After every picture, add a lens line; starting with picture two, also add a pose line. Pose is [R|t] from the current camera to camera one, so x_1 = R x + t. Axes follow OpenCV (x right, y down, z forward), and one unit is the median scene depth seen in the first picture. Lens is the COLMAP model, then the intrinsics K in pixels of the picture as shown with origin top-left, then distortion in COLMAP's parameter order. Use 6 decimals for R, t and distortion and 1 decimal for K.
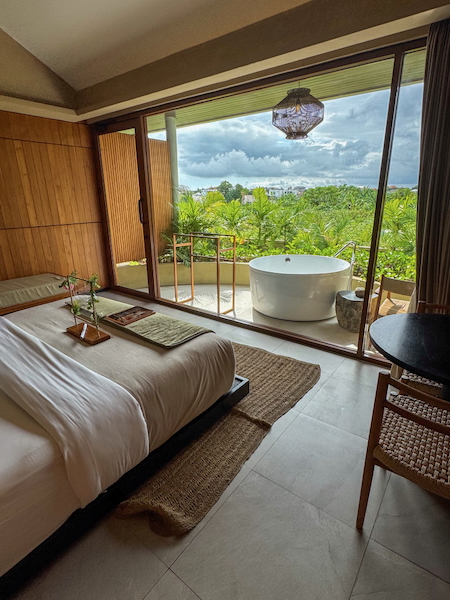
lens RADIAL K [[316.1, 0, 225.2], [0, 316.1, 298.4], [0, 0, 1]] dist [-0.003293, 0.001773]
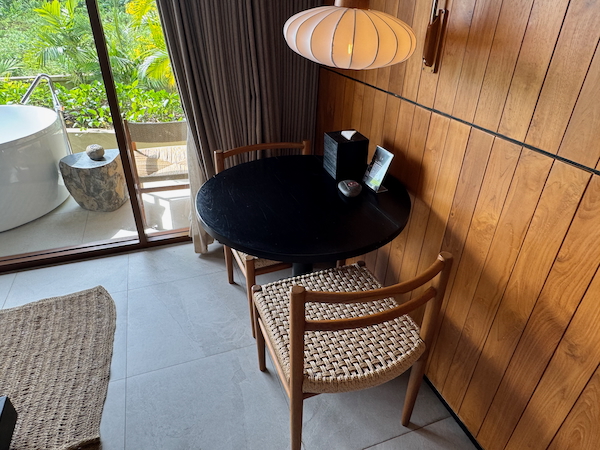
lens RADIAL K [[380.2, 0, 296.5], [0, 380.2, 228.1], [0, 0, 1]] dist [-0.007114, -0.003840]
pose [[0.527962, -0.419224, 0.738585, -0.006696], [0.236281, 0.907844, 0.346396, -0.052344], [-0.815738, -0.008370, 0.578362, 0.195610]]
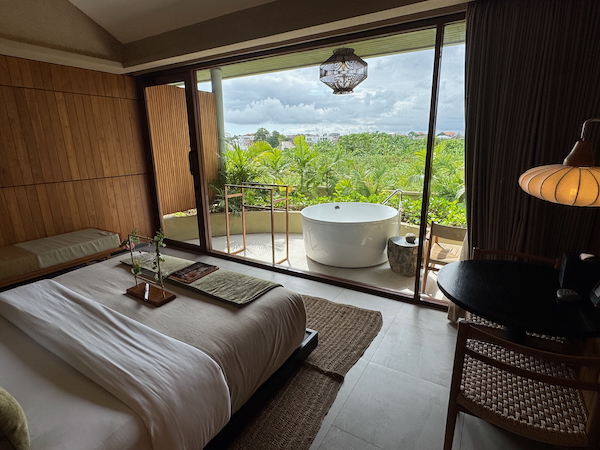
lens RADIAL K [[316.1, 0, 297.3], [0, 316.1, 226.2], [0, 0, 1]] dist [-0.003293, 0.001773]
pose [[0.994155, -0.031526, 0.103255, -0.055062], [0.036990, 0.997991, -0.051431, -0.018500], [-0.101426, 0.054950, 0.993324, -0.006739]]
